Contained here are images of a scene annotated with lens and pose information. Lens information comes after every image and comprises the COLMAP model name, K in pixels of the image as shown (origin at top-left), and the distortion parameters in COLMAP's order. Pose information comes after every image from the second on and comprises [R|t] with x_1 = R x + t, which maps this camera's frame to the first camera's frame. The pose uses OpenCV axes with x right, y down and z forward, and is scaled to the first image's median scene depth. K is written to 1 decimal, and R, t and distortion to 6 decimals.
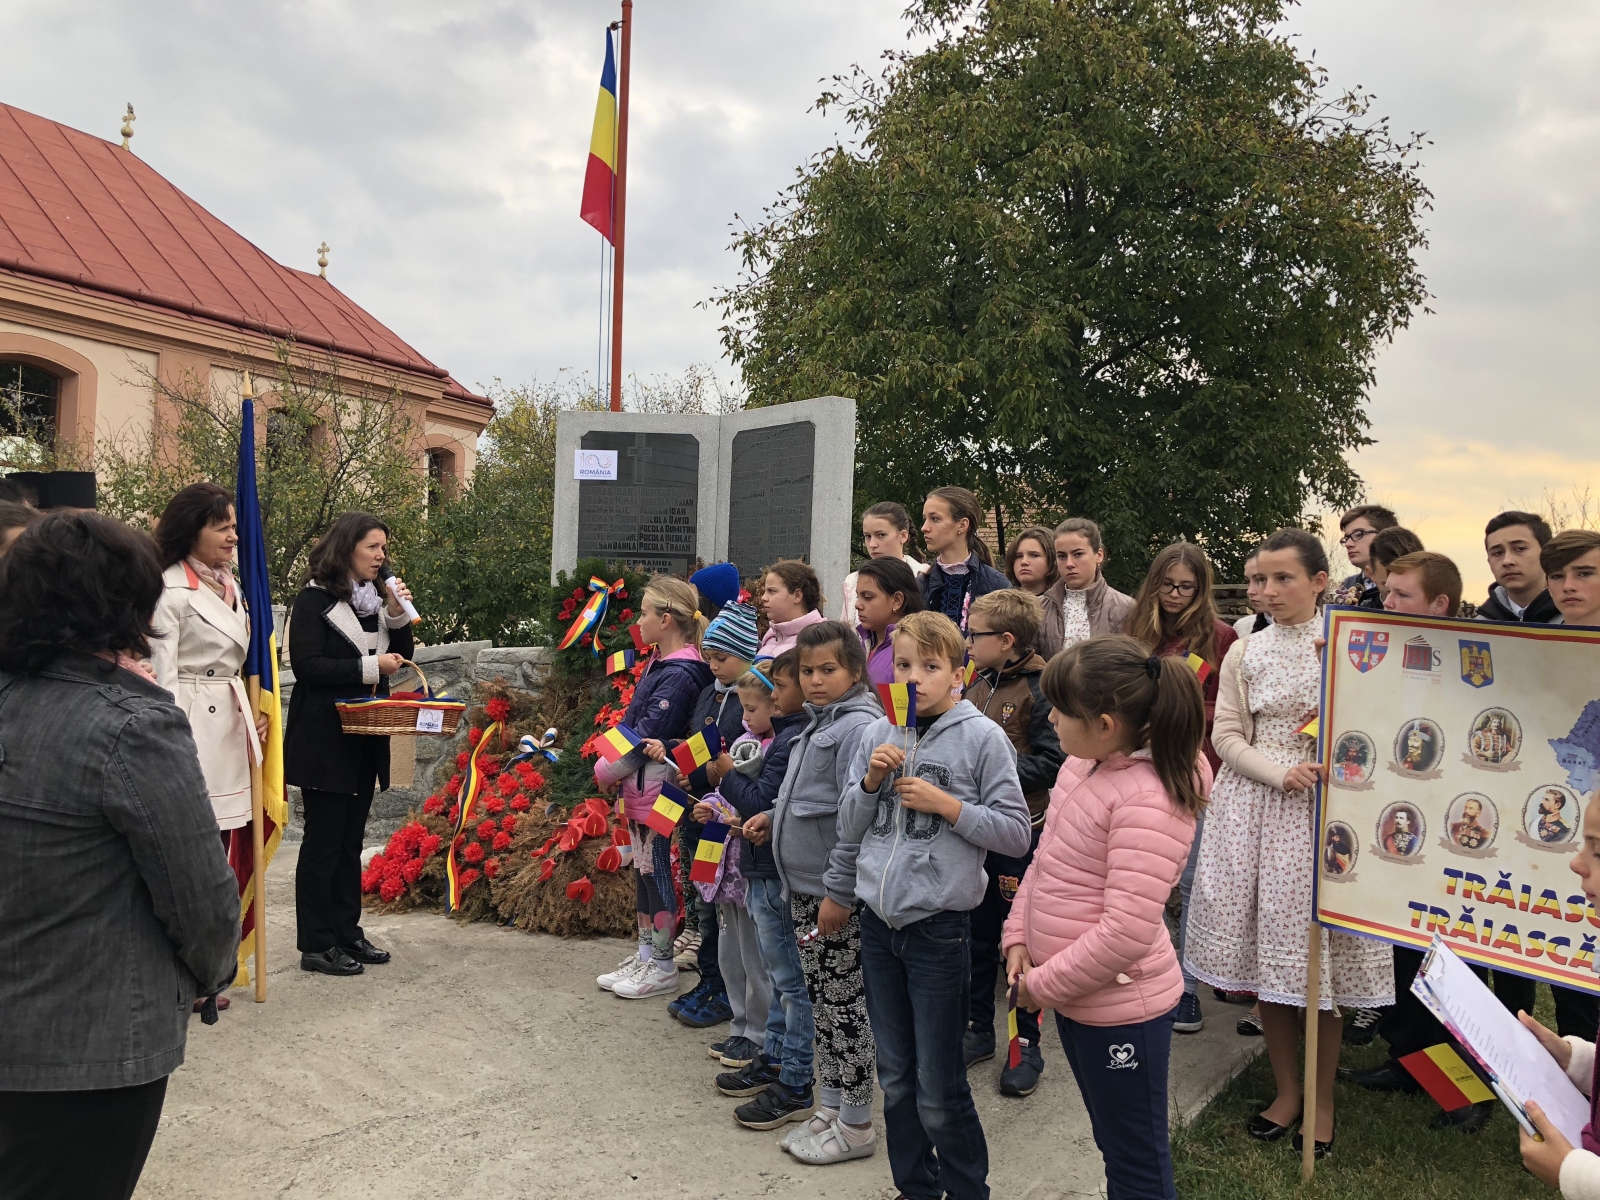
lens RADIAL K [[1304.1, 0, 807.1], [0, 1304.1, 598.6], [0, 0, 1]] dist [0.045362, -0.057355]
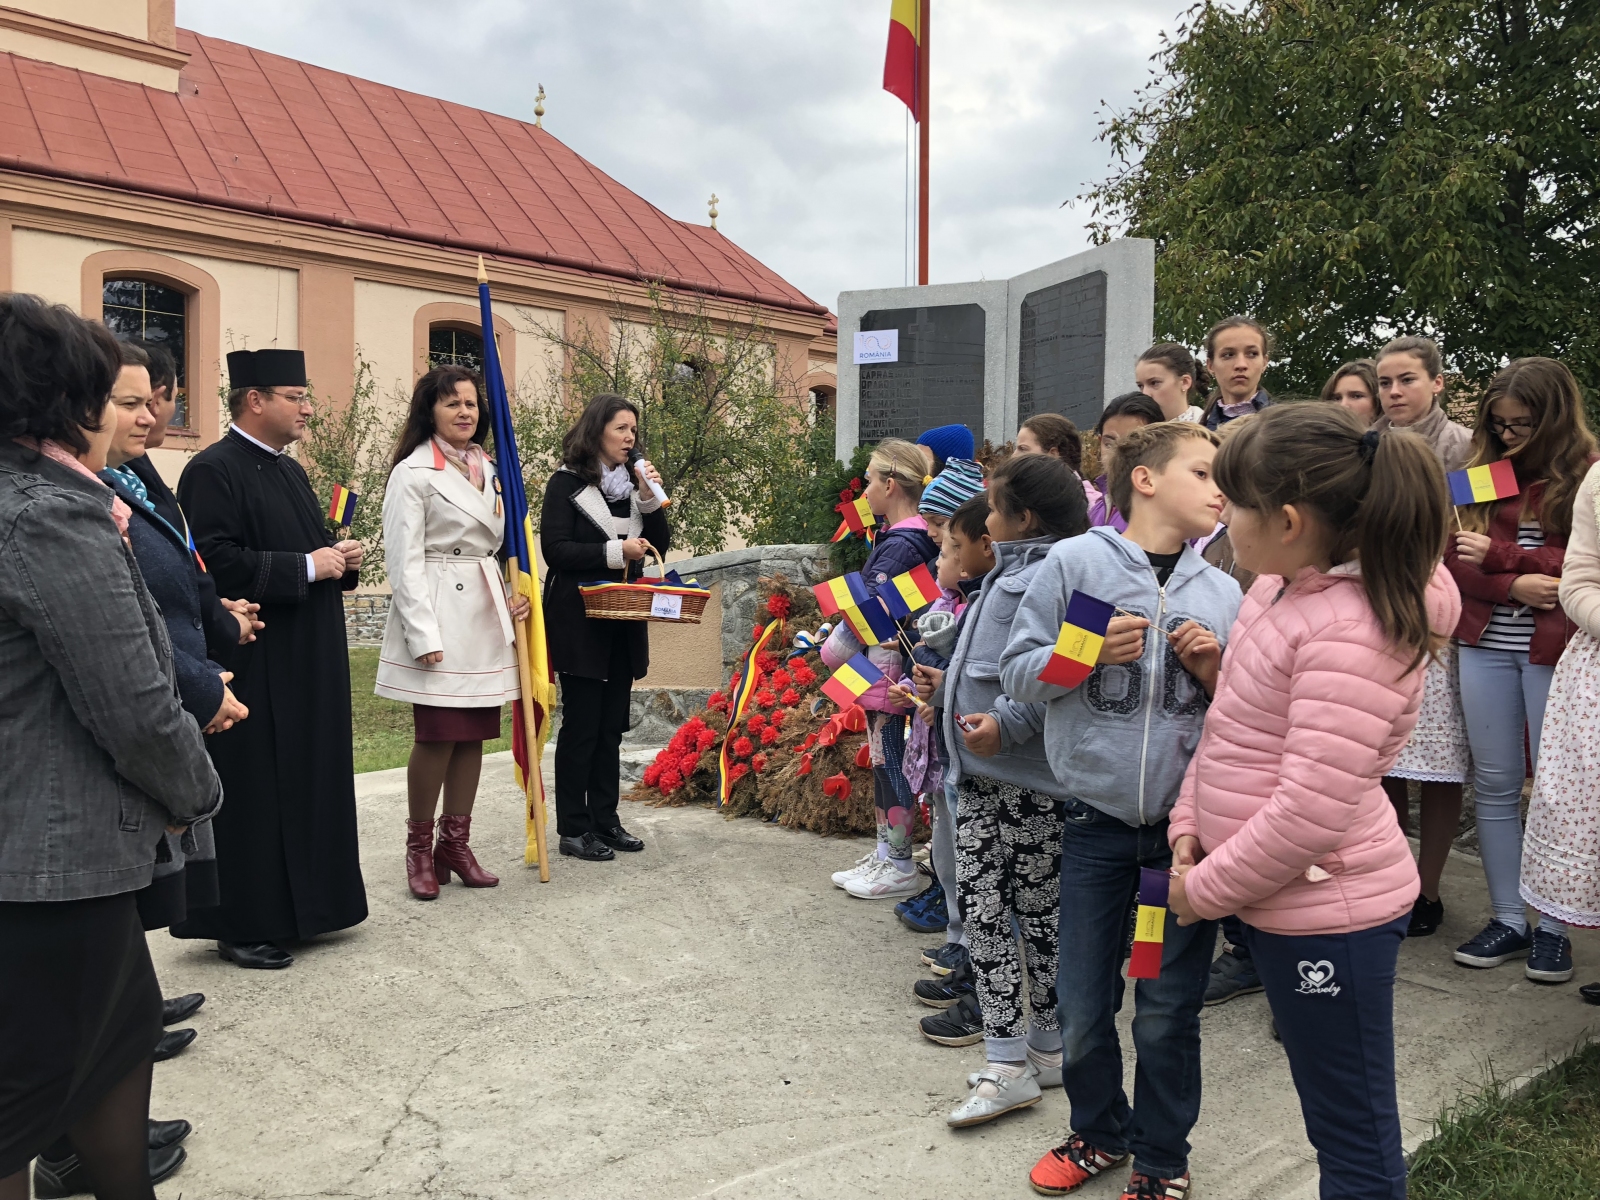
lens RADIAL K [[1312.2, 0, 782.0], [0, 1312.2, 583.5], [0, 0, 1]] dist [0.024969, -0.011361]
pose [[0.945934, -0.019731, -0.323758, 0.075860], [0.031271, 0.999046, 0.030479, 0.036742], [0.322847, -0.038956, 0.945649, 0.081145]]
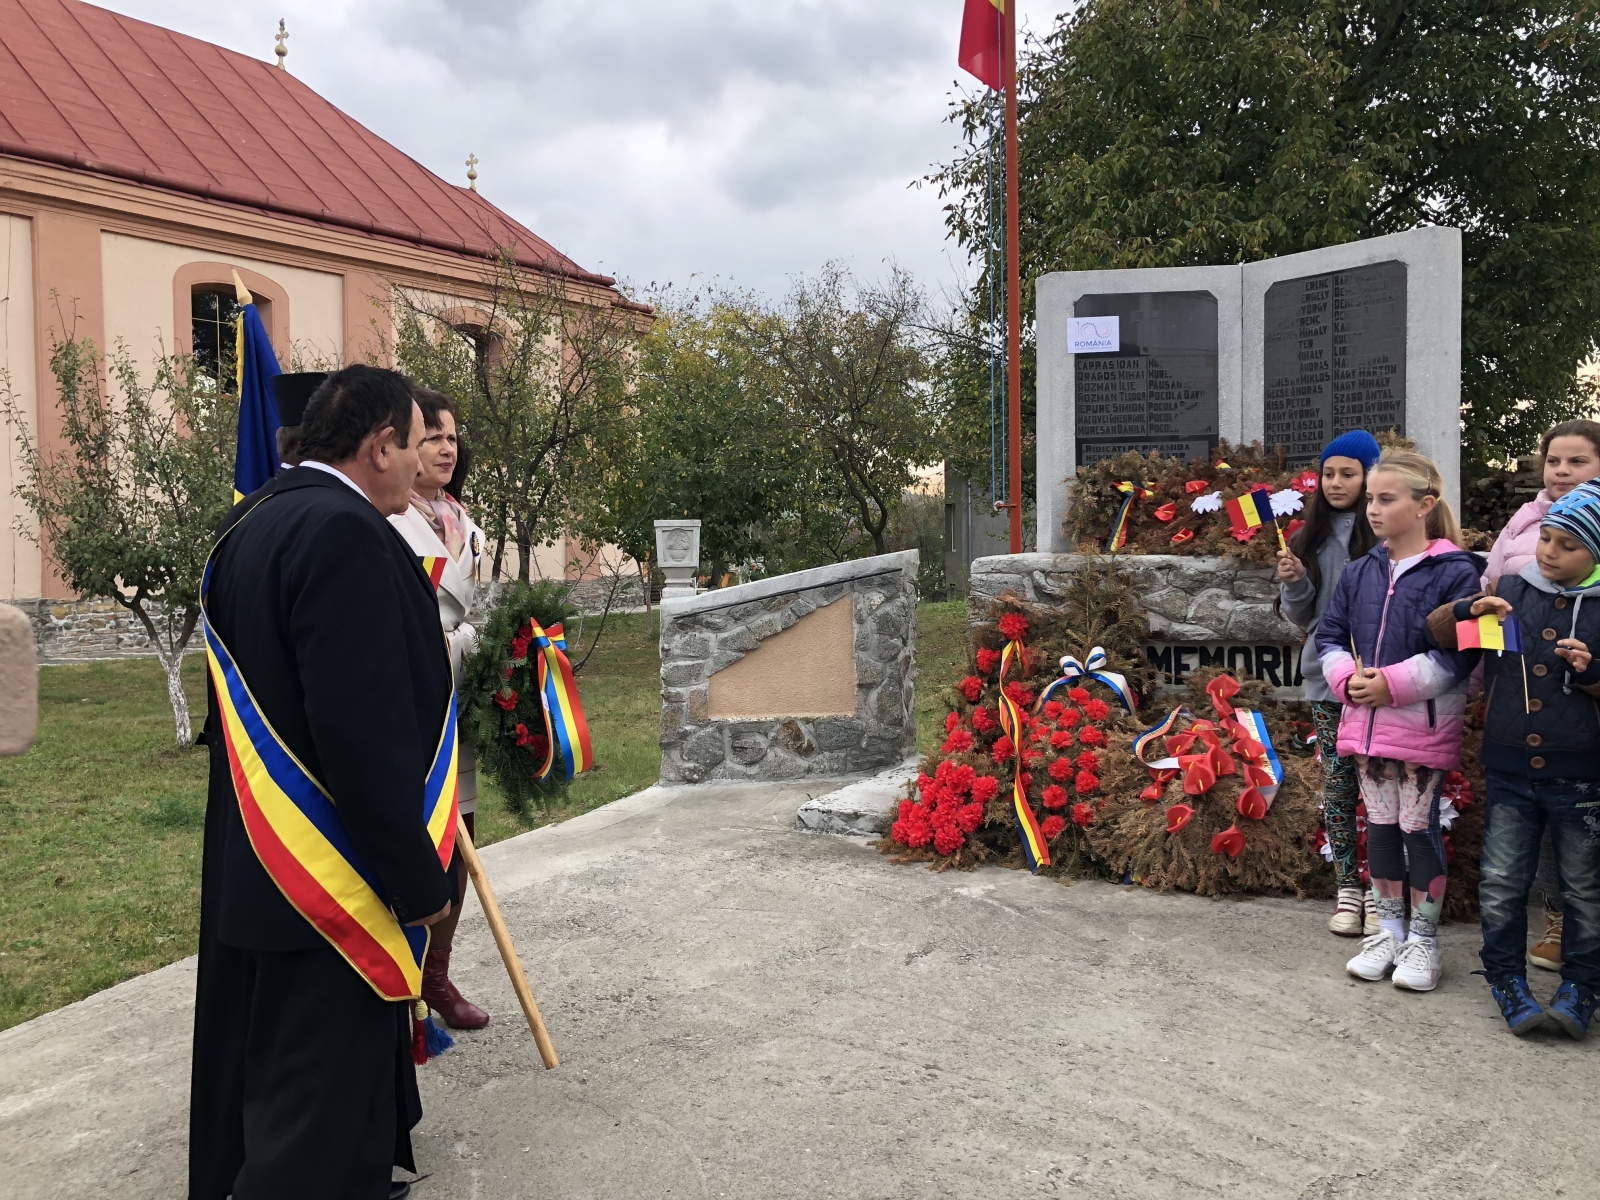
lens RADIAL K [[1307.0, 0, 797.3], [0, 1307.0, 588.0], [0, 0, 1]] dist [0.016712, 0.000841]
pose [[0.995652, -0.040879, -0.083705, -0.288612], [0.046267, 0.996911, 0.063464, -0.001454], [0.080852, -0.067061, 0.994468, 0.130532]]
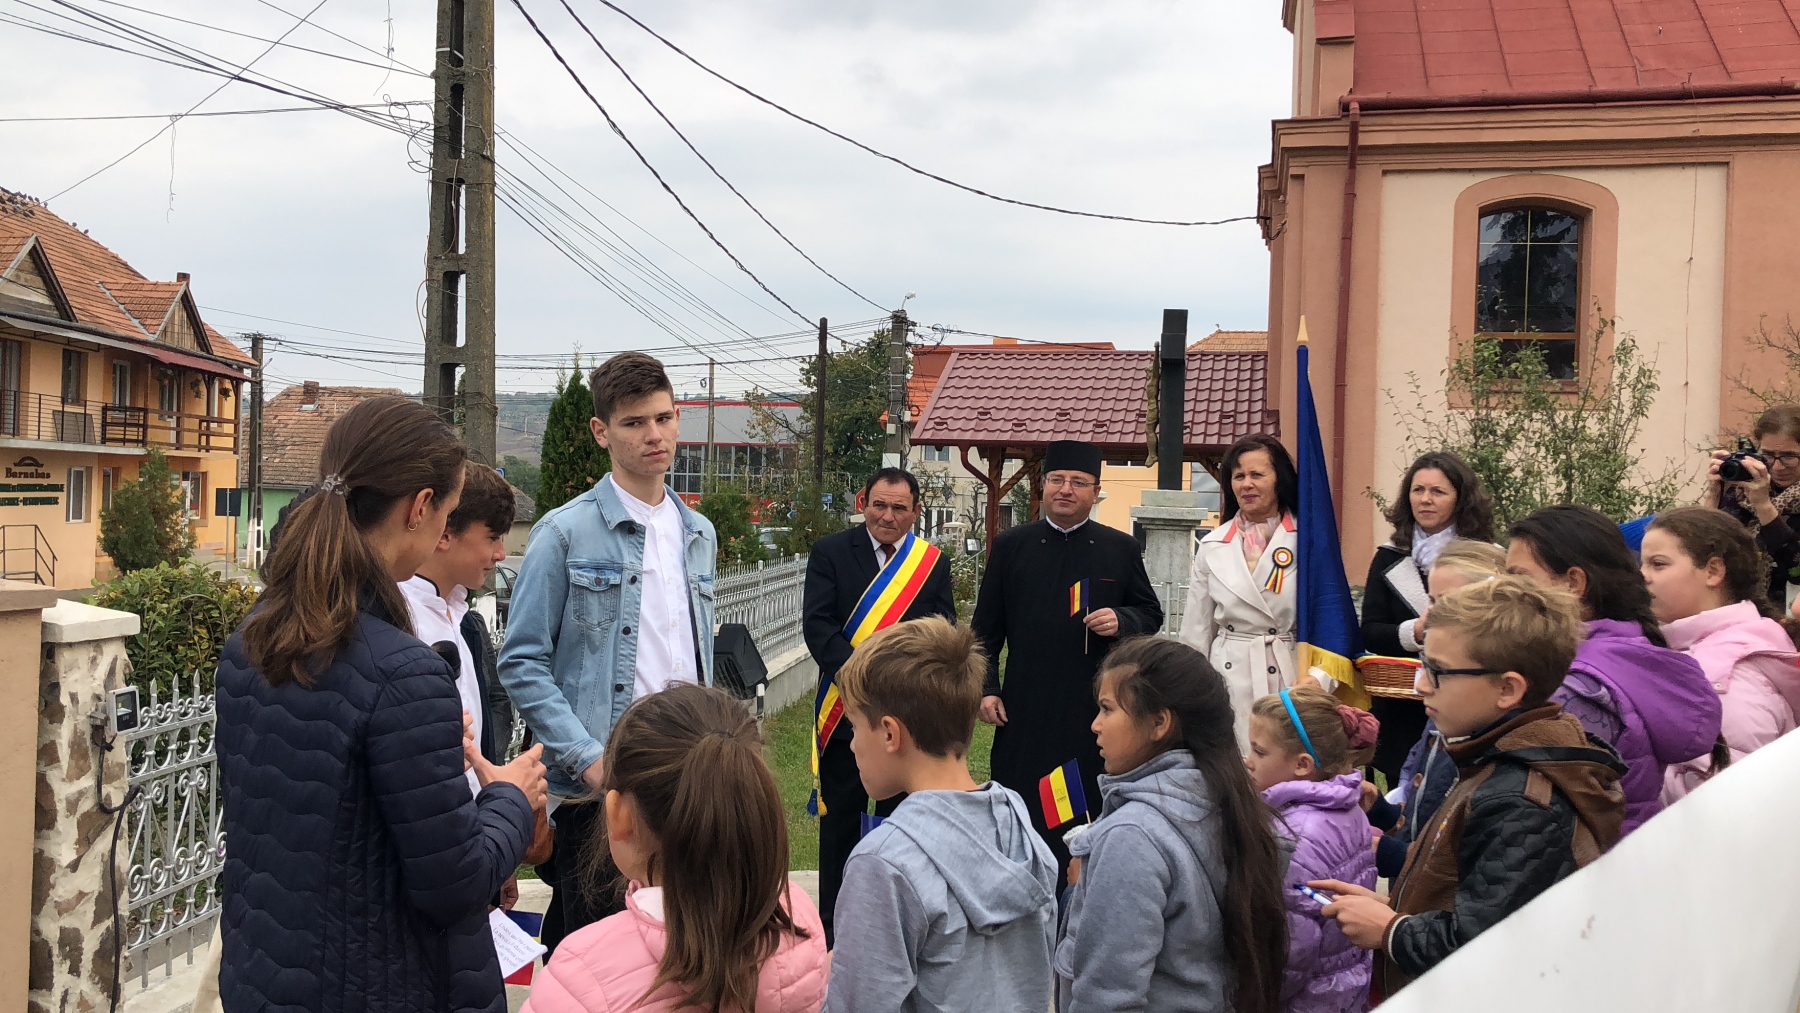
lens RADIAL K [[1675.6, 0, 874.3], [0, 1675.6, 516.9], [0, 0, 1]] dist [0.063258, -0.159899]
pose [[0.300243, -0.014158, -0.953758, 0.394434], [0.017390, 0.999805, -0.009368, -0.016579], [0.953704, -0.013773, 0.300430, 0.340012]]
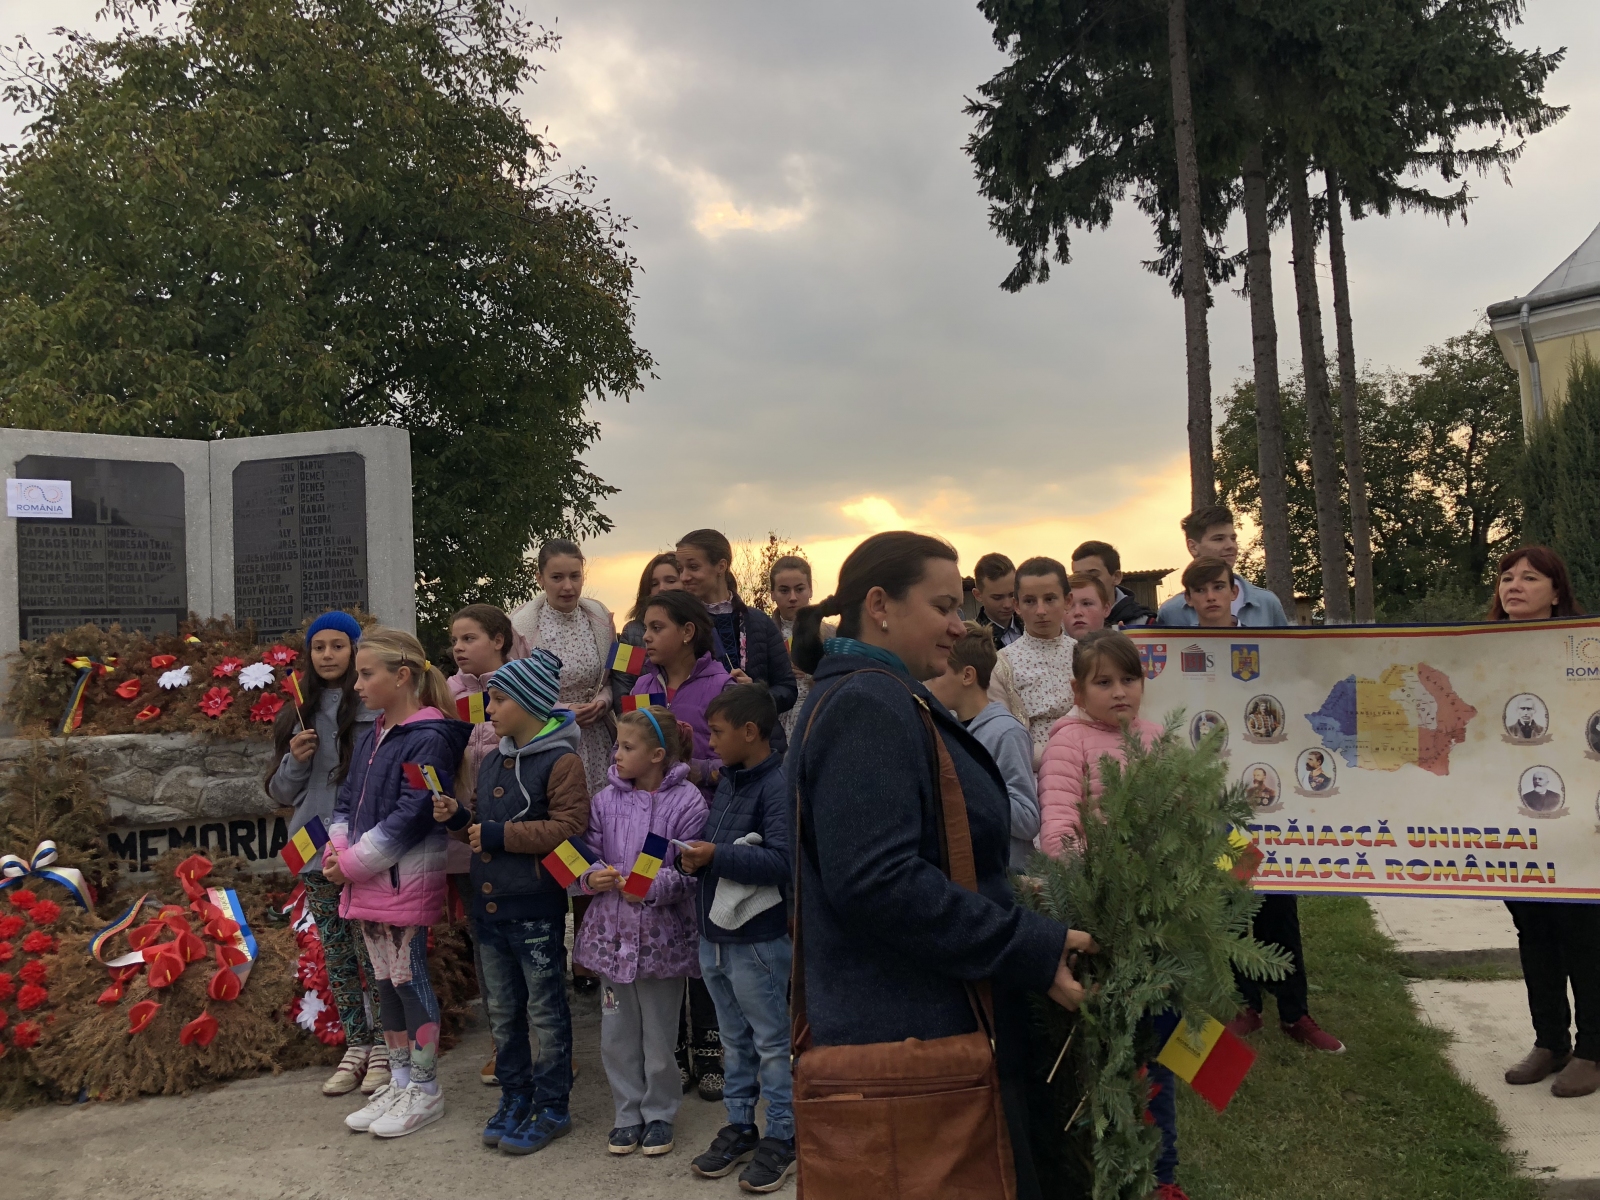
lens RADIAL K [[1306.8, 0, 817.9], [0, 1306.8, 596.8], [0, 0, 1]] dist [0.006432, 0.014311]
pose [[0.783782, -0.032478, 0.620186, -0.285603], [0.055383, 0.998308, -0.017713, -0.004149], [-0.618561, 0.048231, 0.784255, 0.101840]]
